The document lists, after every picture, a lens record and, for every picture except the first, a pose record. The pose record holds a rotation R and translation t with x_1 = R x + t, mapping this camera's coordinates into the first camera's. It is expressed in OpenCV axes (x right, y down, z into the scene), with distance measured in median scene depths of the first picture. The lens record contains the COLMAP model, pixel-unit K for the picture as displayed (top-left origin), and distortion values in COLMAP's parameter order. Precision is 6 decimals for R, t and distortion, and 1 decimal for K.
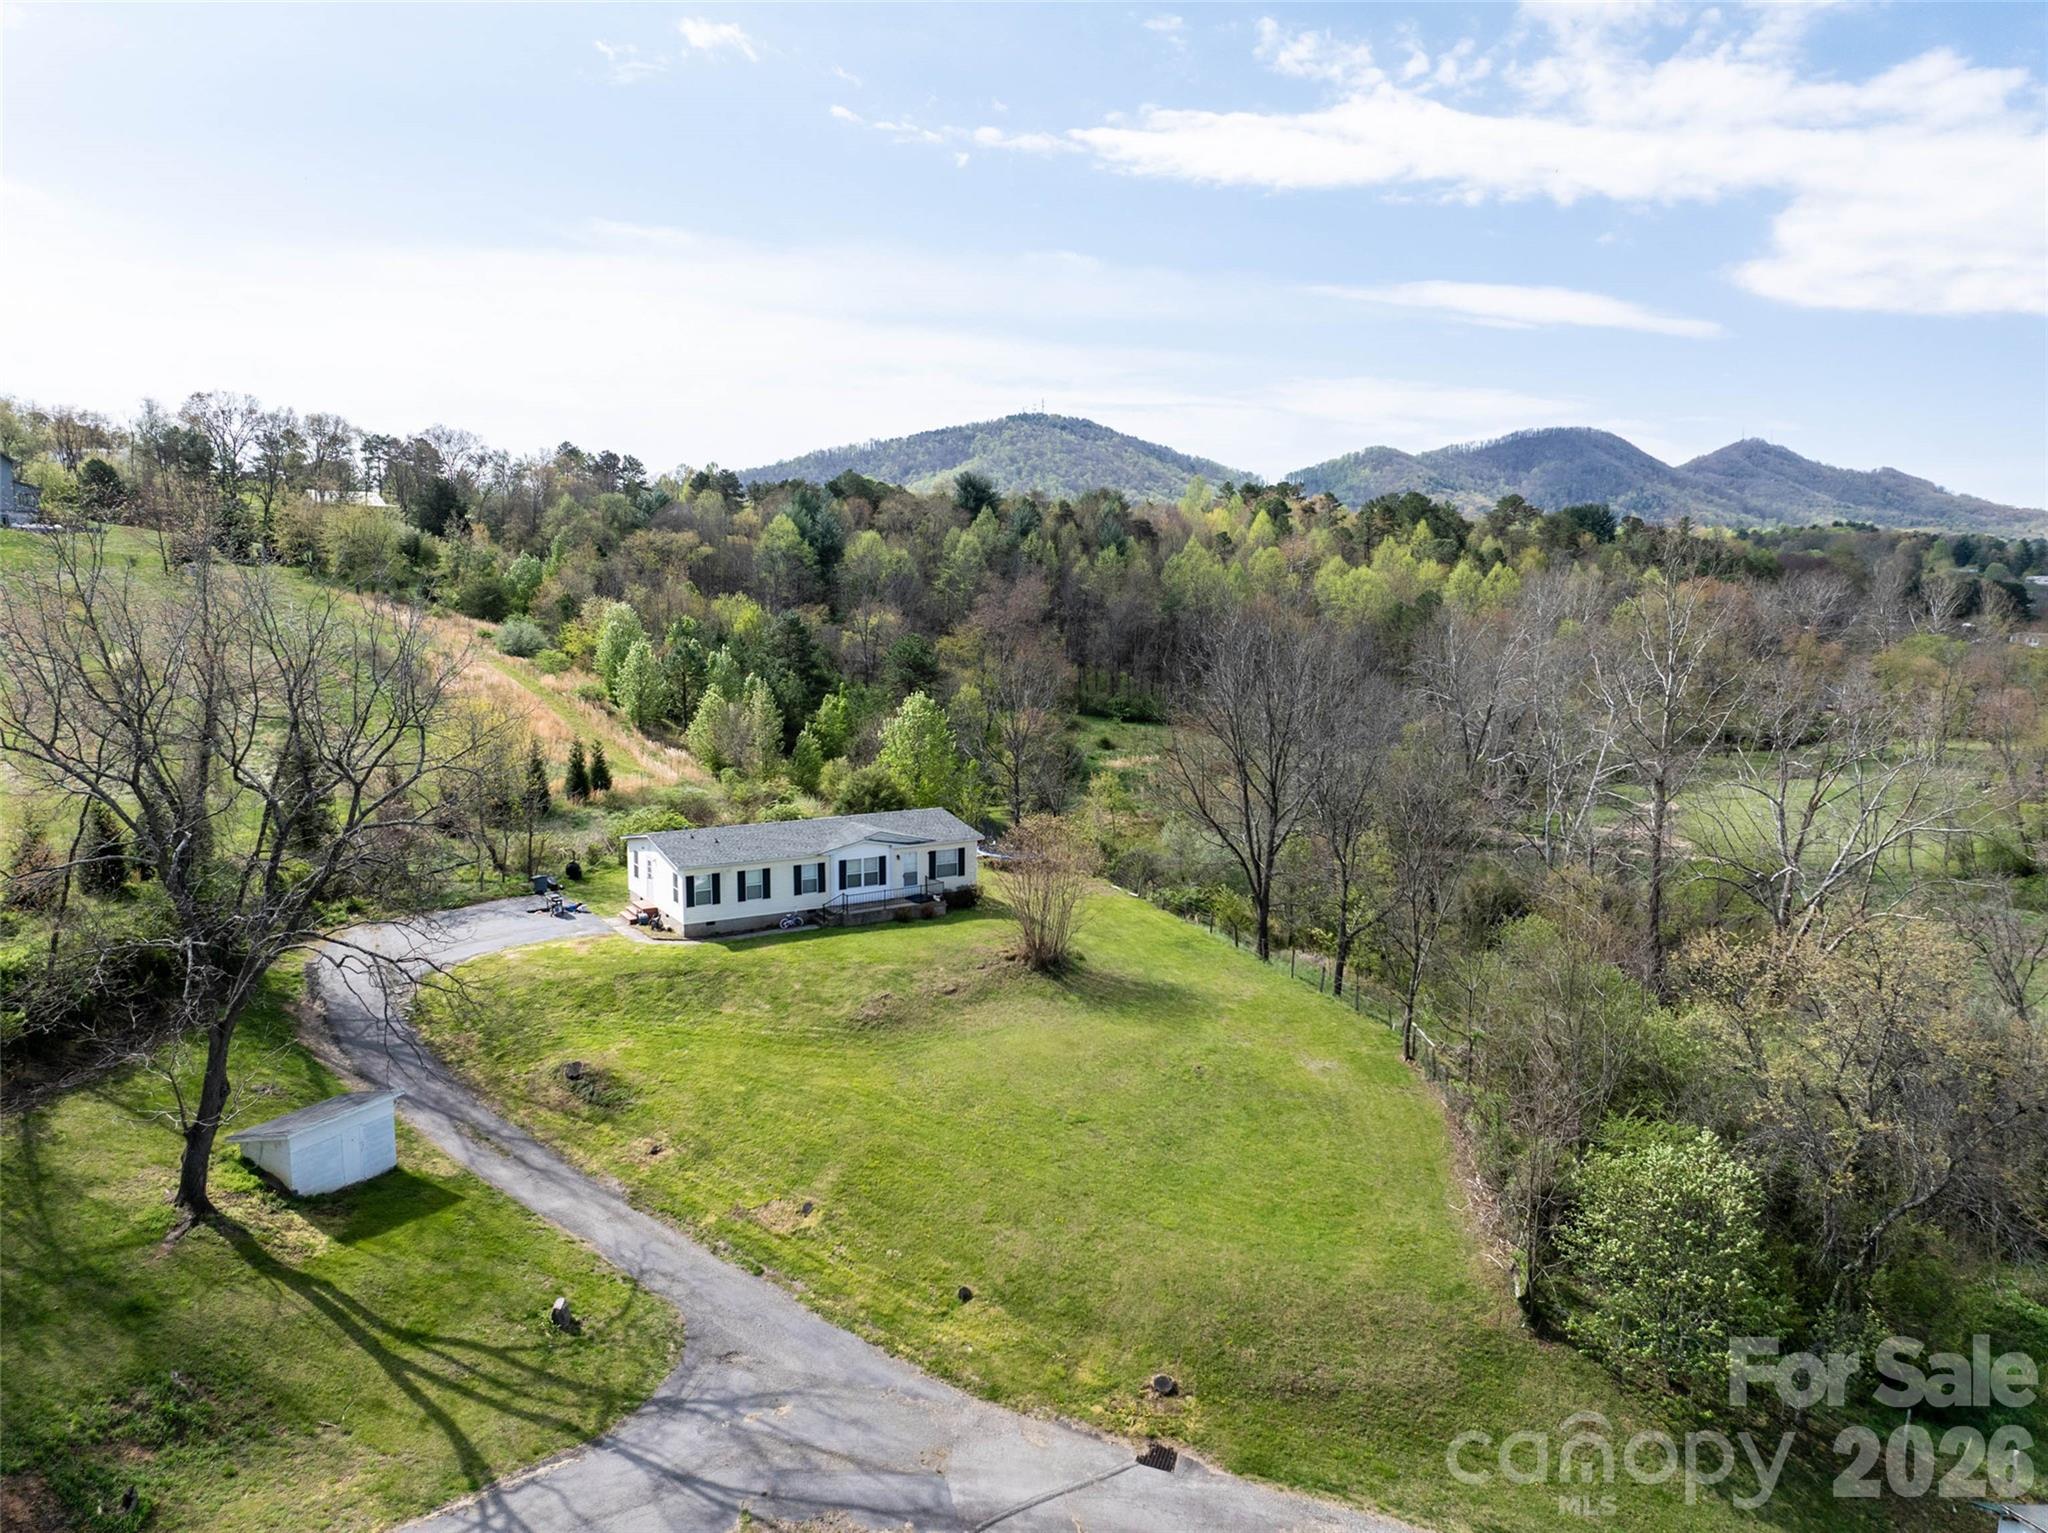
lens RADIAL K [[1421.6, 0, 1012.5], [0, 1421.6, 756.9], [0, 0, 1]] dist [-0.016024, -0.015386]
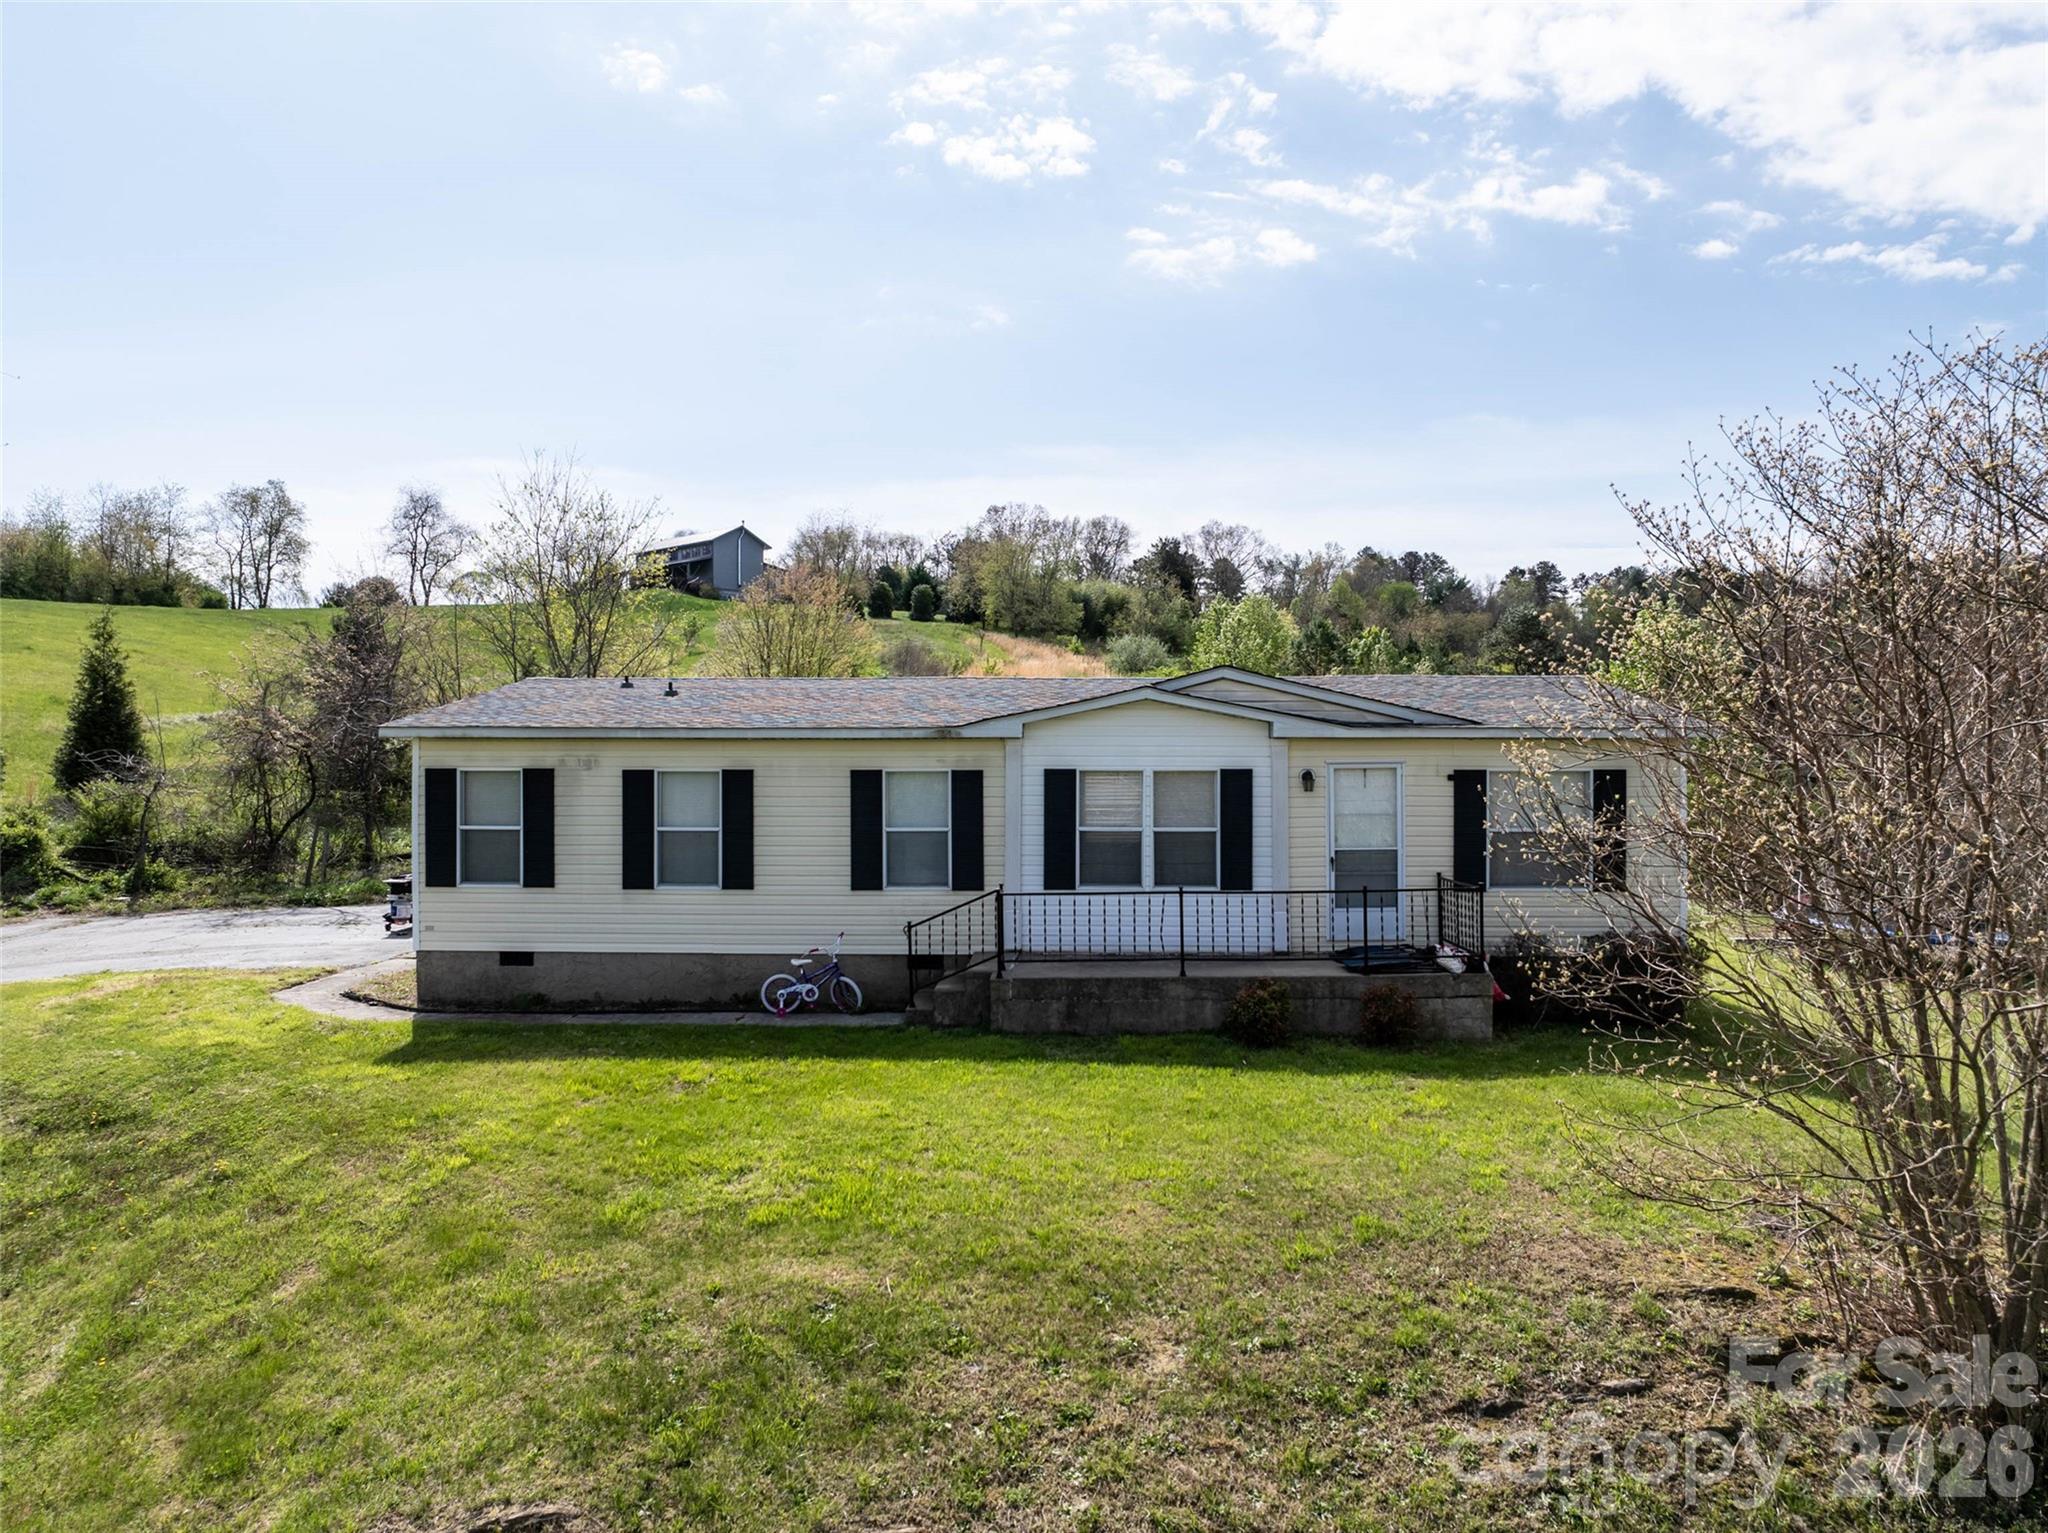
lens RADIAL K [[1421.6, 0, 1039.6], [0, 1421.6, 762.6], [0, 0, 1]] dist [-0.016024, -0.015386]
pose [[0.839477, -0.000071, -0.543396, 0.012546], [-0.064453, 0.992928, -0.099701, 0.097971], [0.539560, 0.118720, 0.833535, 0.803591]]
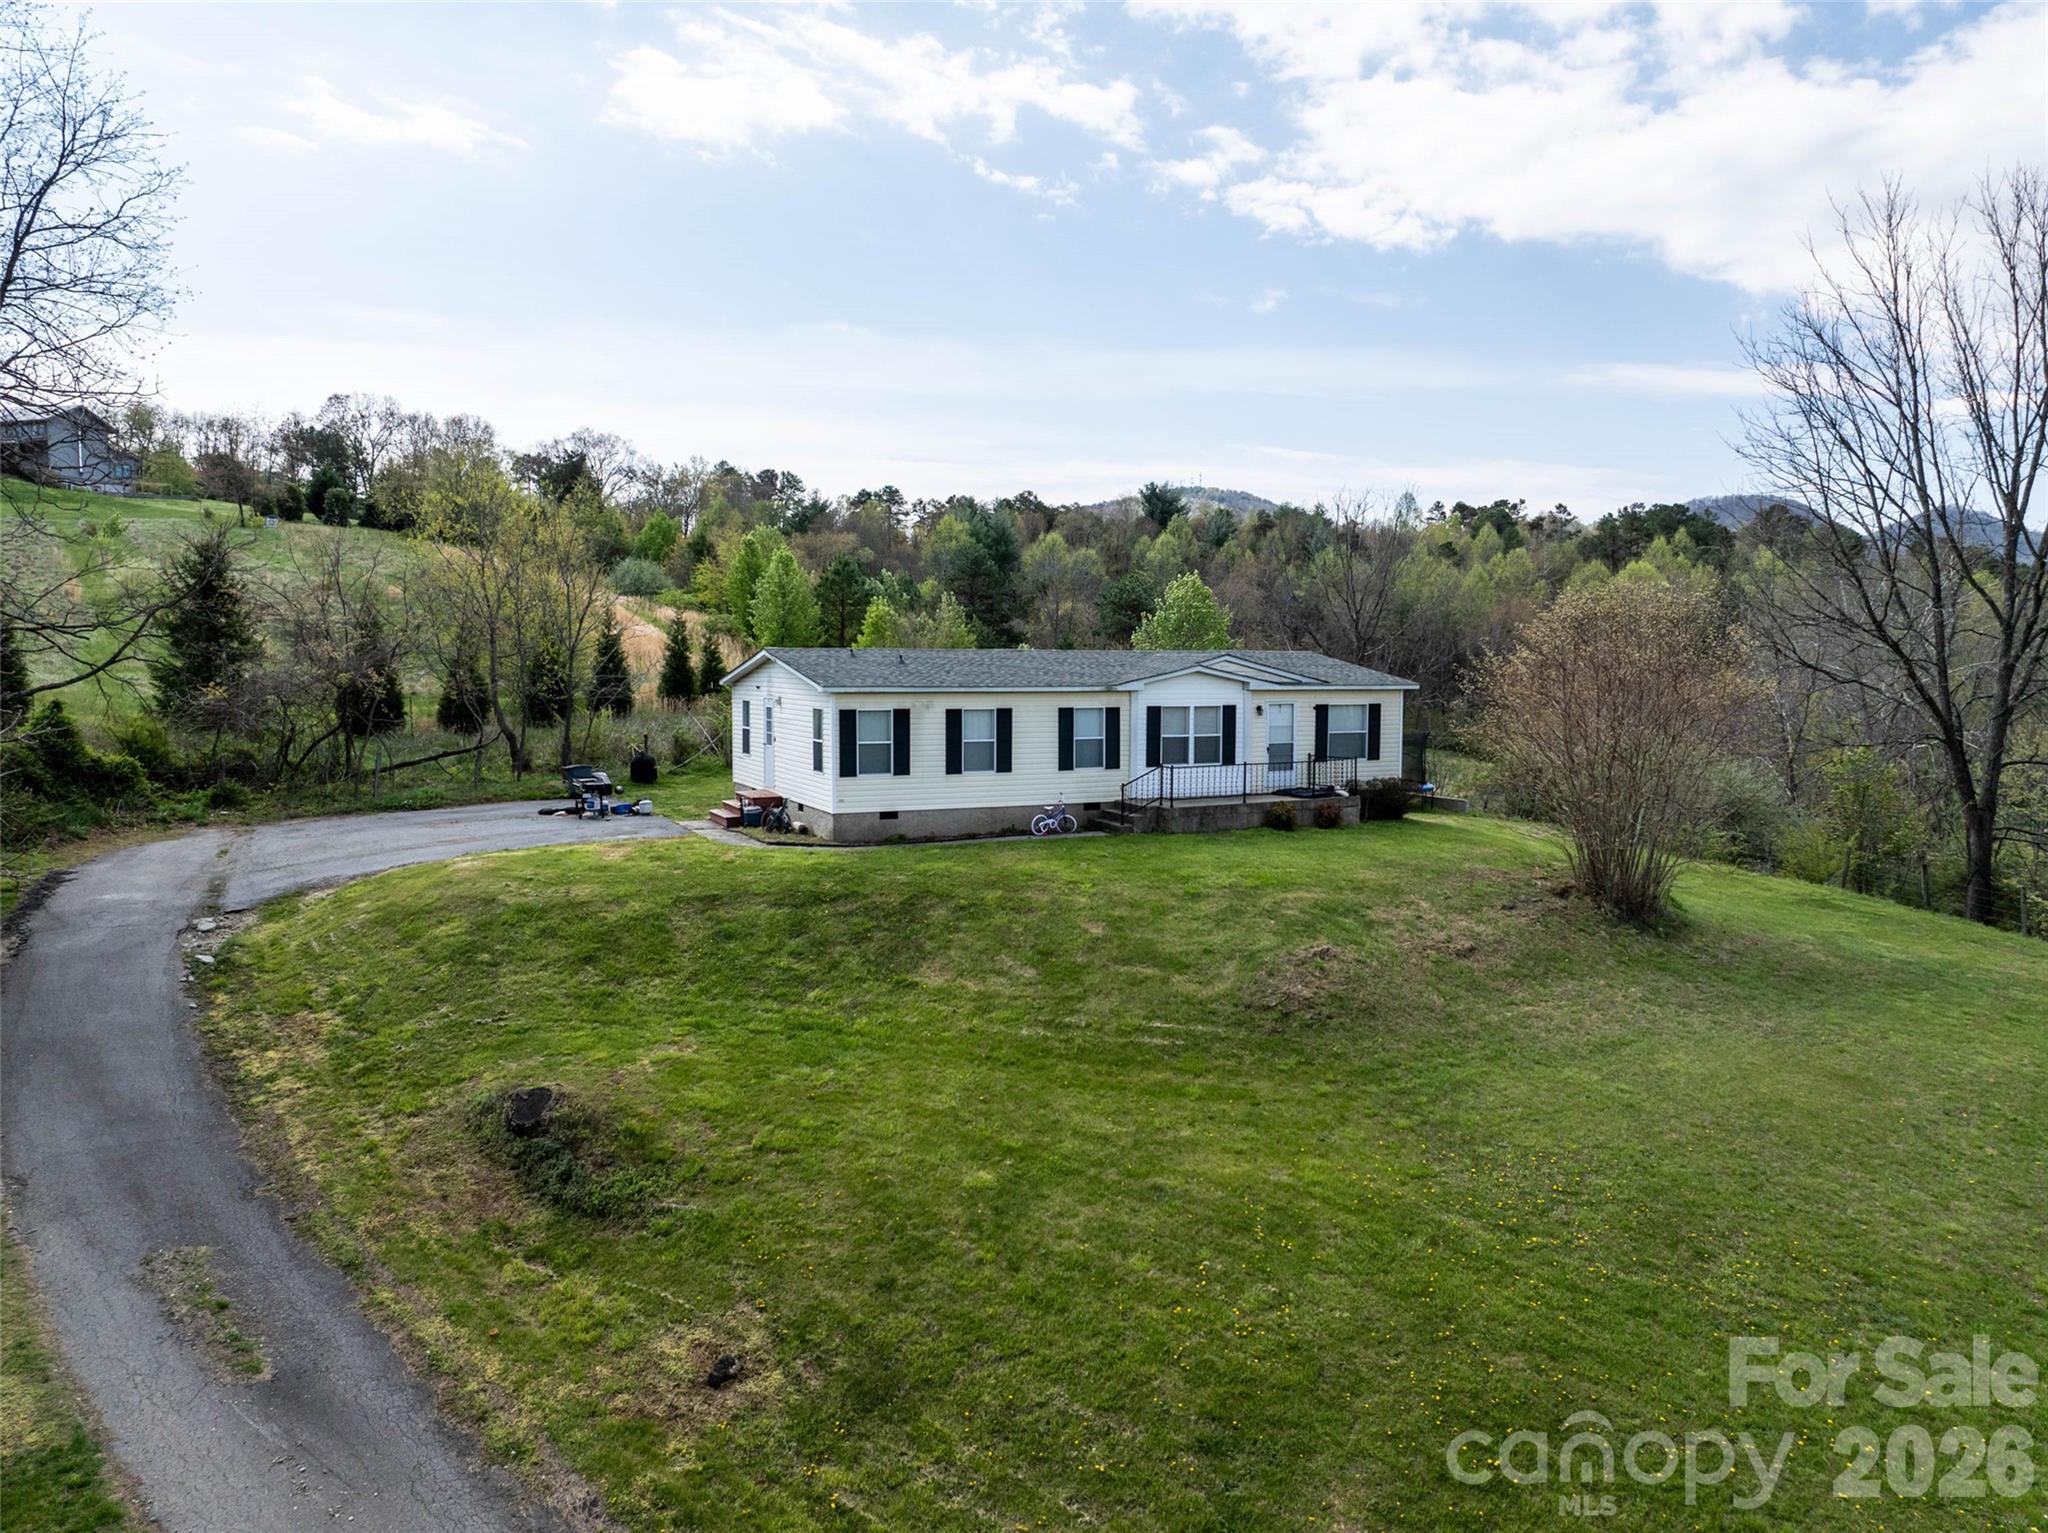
lens RADIAL K [[1421.6, 0, 1031.4], [0, 1421.6, 752.1], [0, 0, 1]] dist [-0.016024, -0.015386]
pose [[0.995585, 0.006735, -0.093619, -0.117523], [-0.012170, 0.998265, -0.057607, 0.119127], [0.093069, 0.058492, 0.993940, 0.517294]]
